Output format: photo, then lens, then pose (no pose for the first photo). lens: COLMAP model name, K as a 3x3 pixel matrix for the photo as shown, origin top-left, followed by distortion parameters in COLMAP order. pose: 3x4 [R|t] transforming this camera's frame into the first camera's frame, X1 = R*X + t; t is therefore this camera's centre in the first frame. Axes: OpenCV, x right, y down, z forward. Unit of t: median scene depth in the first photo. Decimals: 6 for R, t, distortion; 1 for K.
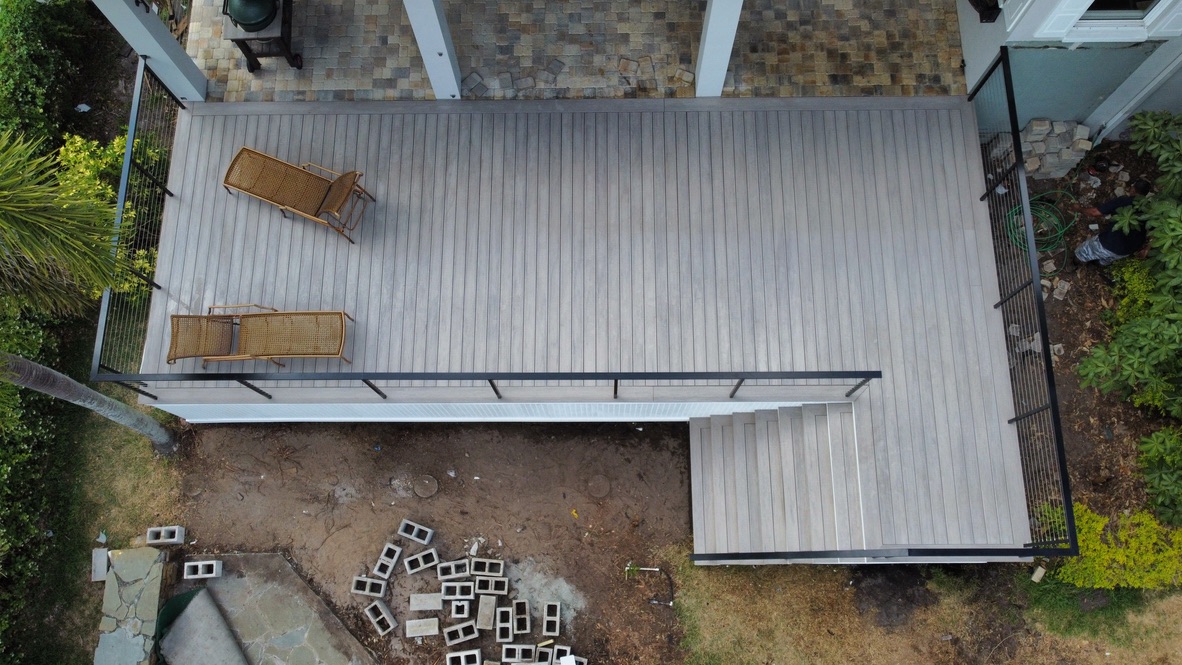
lens RADIAL K [[892.9, 0, 592.7], [0, 892.9, 330.7], [0, 0, 1]] dist [0.001405, -0.004607]
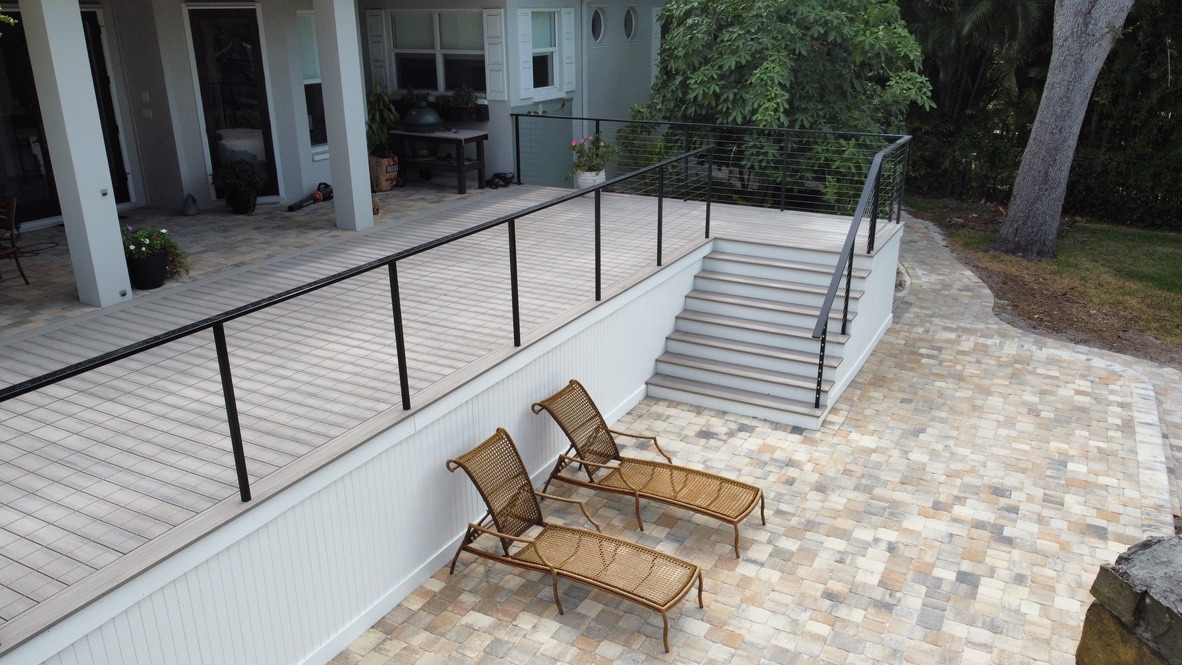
lens RADIAL K [[892.9, 0, 589.4], [0, 892.9, 333.7], [0, 0, 1]] dist [0.001405, -0.004607]
pose [[0.483605, -0.285605, 0.827379, -0.583185], [0.842650, 0.407630, -0.351821, 0.325481], [-0.236783, 0.867334, 0.437797, 0.620981]]
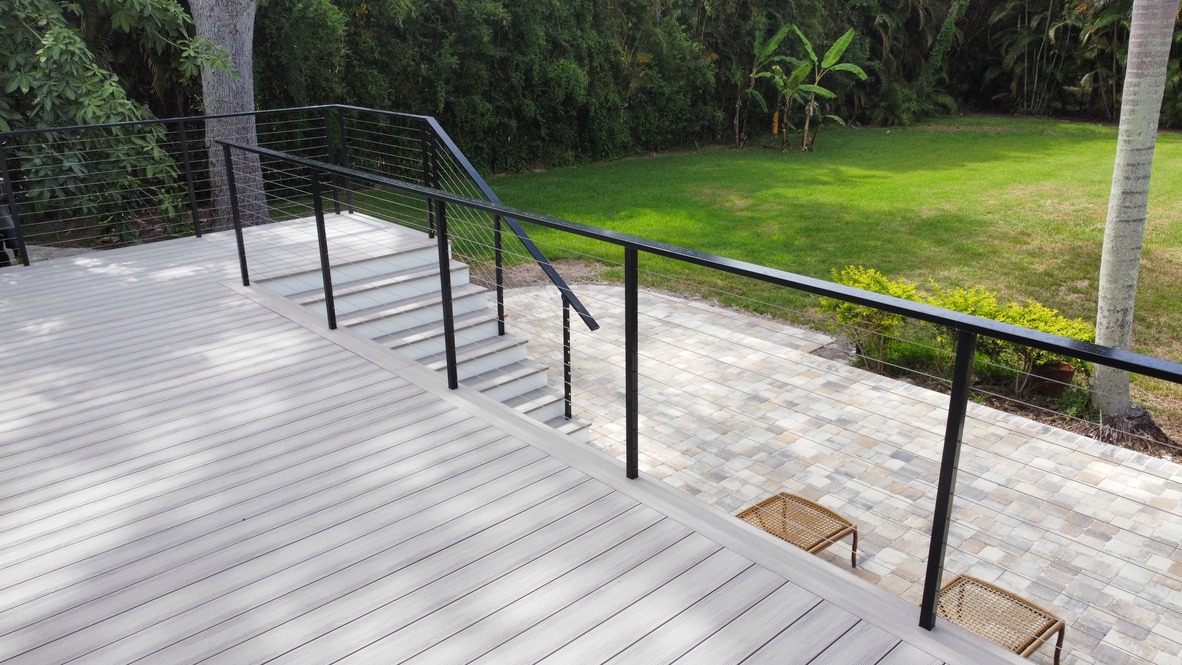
lens RADIAL K [[892.9, 0, 592.6], [0, 892.9, 337.0], [0, 0, 1]] dist [0.001405, -0.004607]
pose [[-0.677220, -0.227519, 0.699719, -0.306702], [0.714543, 0.023468, 0.699198, -0.177413], [-0.175502, 0.973491, 0.146680, 0.815225]]
